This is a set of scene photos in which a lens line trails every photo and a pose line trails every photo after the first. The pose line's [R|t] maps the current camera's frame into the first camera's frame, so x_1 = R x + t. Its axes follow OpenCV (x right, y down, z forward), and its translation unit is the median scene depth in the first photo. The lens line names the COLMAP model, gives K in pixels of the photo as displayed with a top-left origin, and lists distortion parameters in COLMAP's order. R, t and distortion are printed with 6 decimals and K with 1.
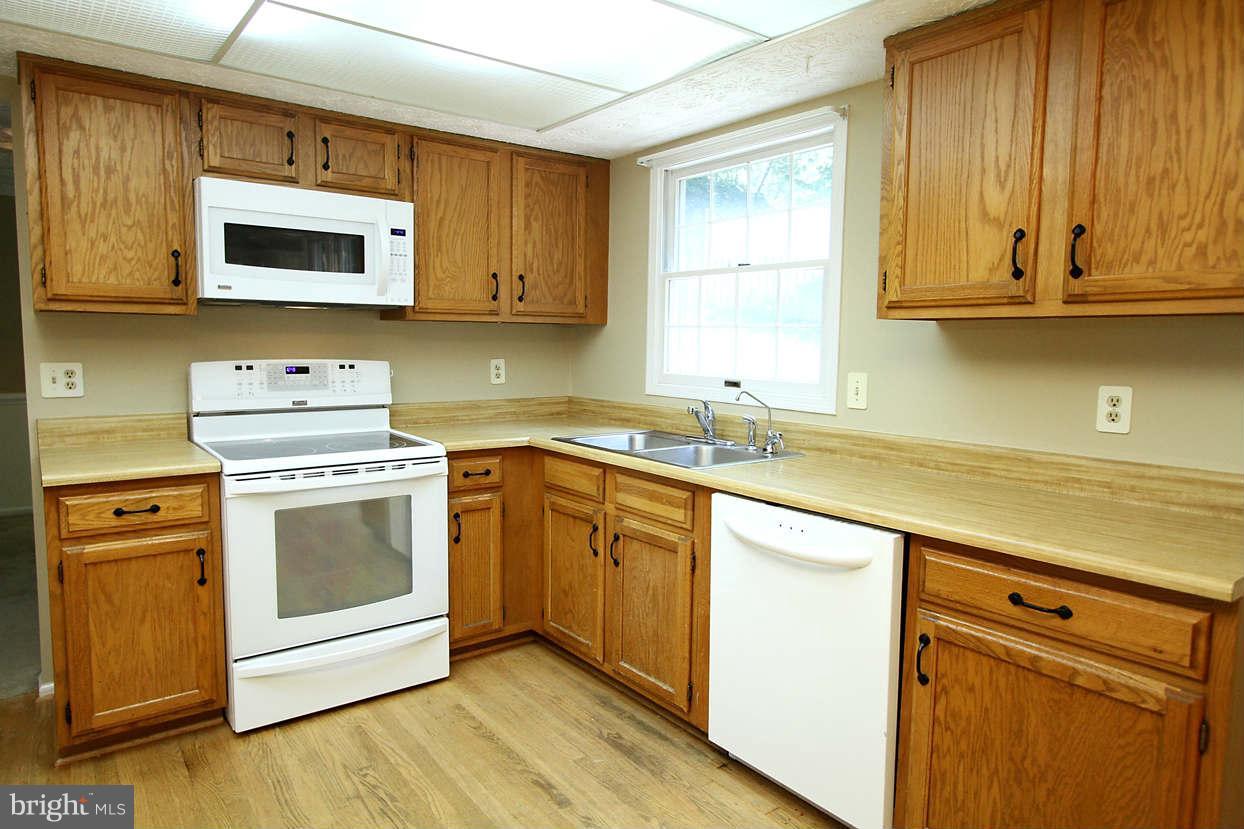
lens RADIAL K [[761.6, 0, 620.4], [0, 761.6, 398.8], [0, 0, 1]] dist [0.001286, 0.002256]
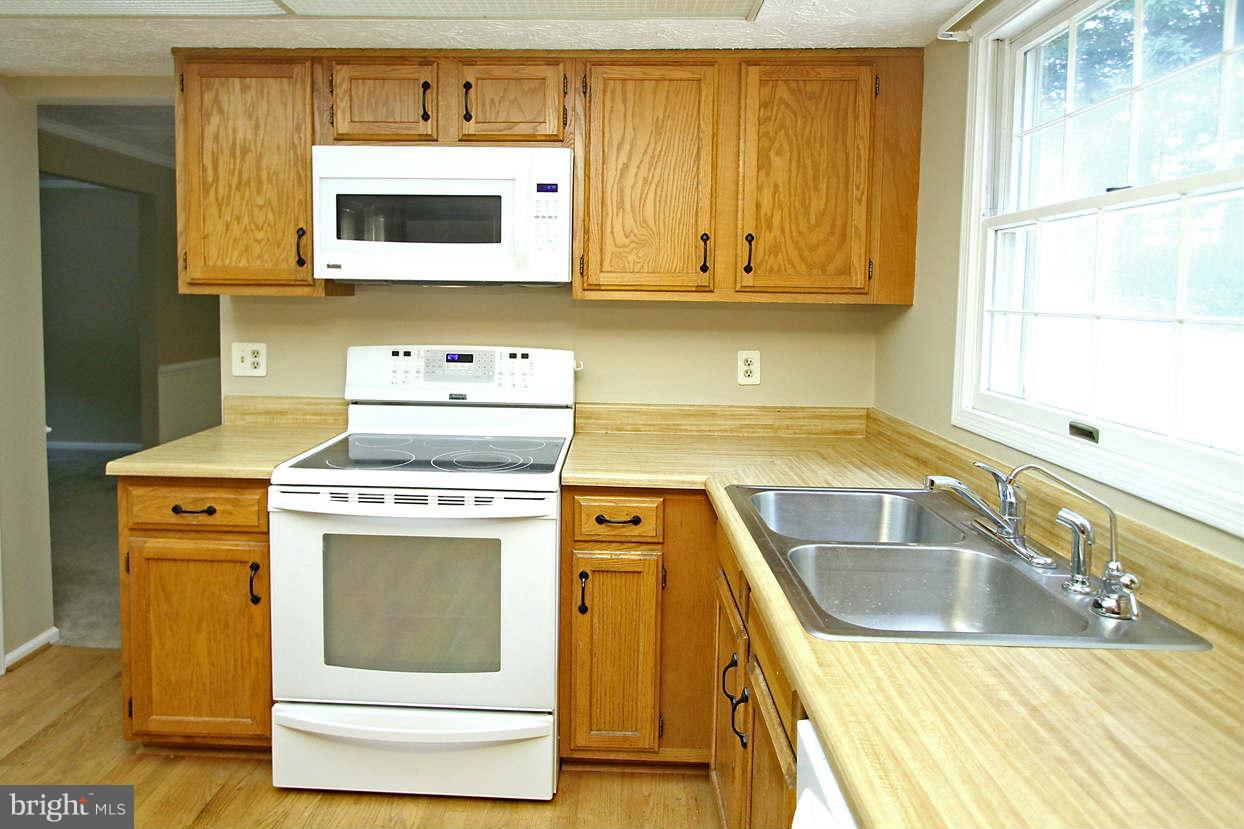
lens RADIAL K [[726.0, 0, 591.7], [0, 726.0, 331.3], [0, 0, 1]] dist [-0.010066, 0.001231]
pose [[0.762543, 0.032276, -0.646132, 0.252782], [-0.059089, 0.998055, -0.019879, -0.069624], [0.644233, 0.053337, 0.762967, 0.538360]]
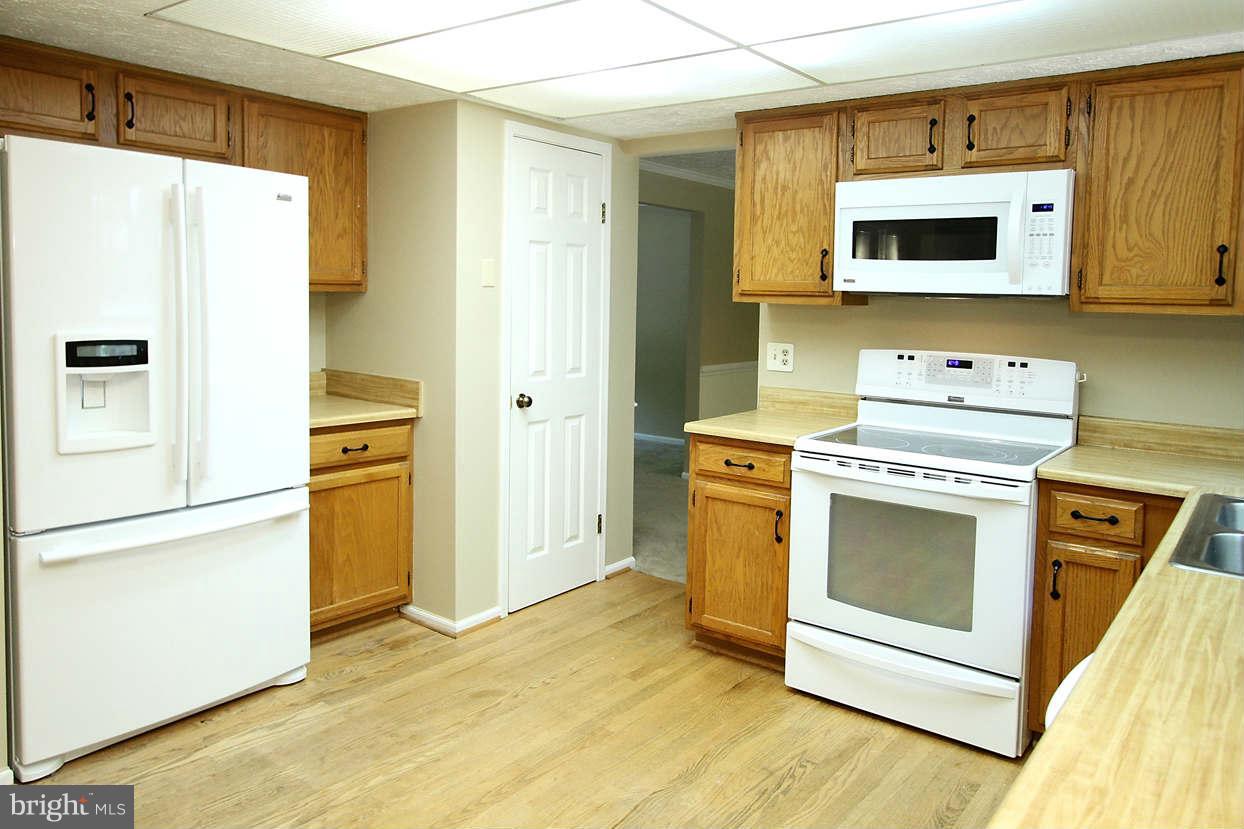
lens RADIAL K [[931.0, 0, 624.6], [0, 931.0, 343.9], [0, 0, 1]] dist [-0.002298, 0.004132]
pose [[0.266220, 0.047799, -0.962726, 0.649594], [-0.098938, 0.994850, 0.022035, -0.053742], [0.958821, 0.089384, 0.269578, 0.340705]]
